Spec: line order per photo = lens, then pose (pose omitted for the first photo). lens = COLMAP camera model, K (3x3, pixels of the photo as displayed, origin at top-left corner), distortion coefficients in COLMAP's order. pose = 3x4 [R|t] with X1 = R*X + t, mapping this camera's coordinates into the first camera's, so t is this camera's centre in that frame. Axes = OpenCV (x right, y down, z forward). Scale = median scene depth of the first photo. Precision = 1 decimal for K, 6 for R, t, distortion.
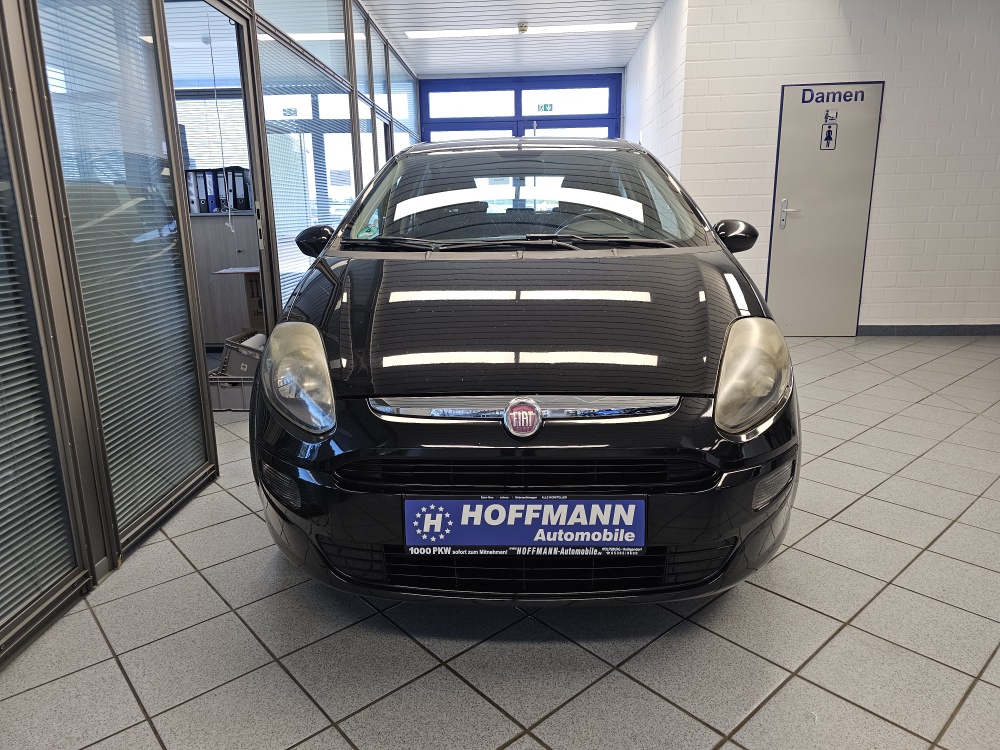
lens RADIAL K [[679.0, 0, 494.3], [0, 679.0, 363.8], [0, 0, 1]] dist [0.054676, -0.066336]
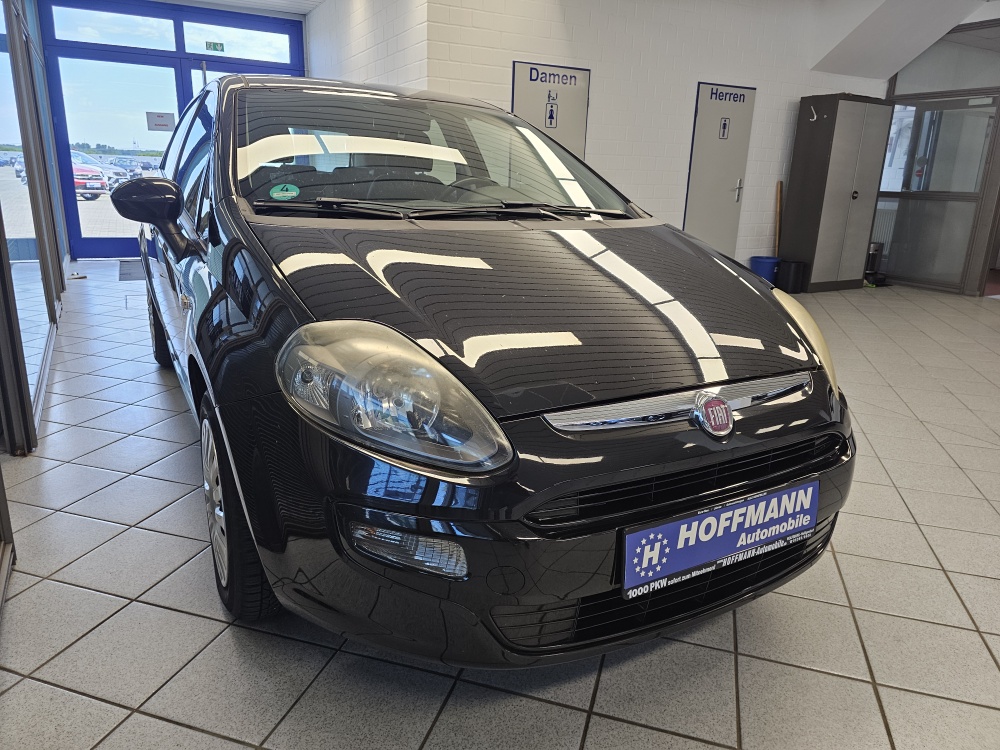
lens RADIAL K [[679.0, 0, 494.3], [0, 679.0, 363.8], [0, 0, 1]] dist [0.054676, -0.066336]
pose [[0.846430, -0.096610, 0.523662, -0.663182], [0.070857, 0.995093, 0.069053, -0.067995], [-0.527764, -0.021343, 0.849123, 0.401598]]
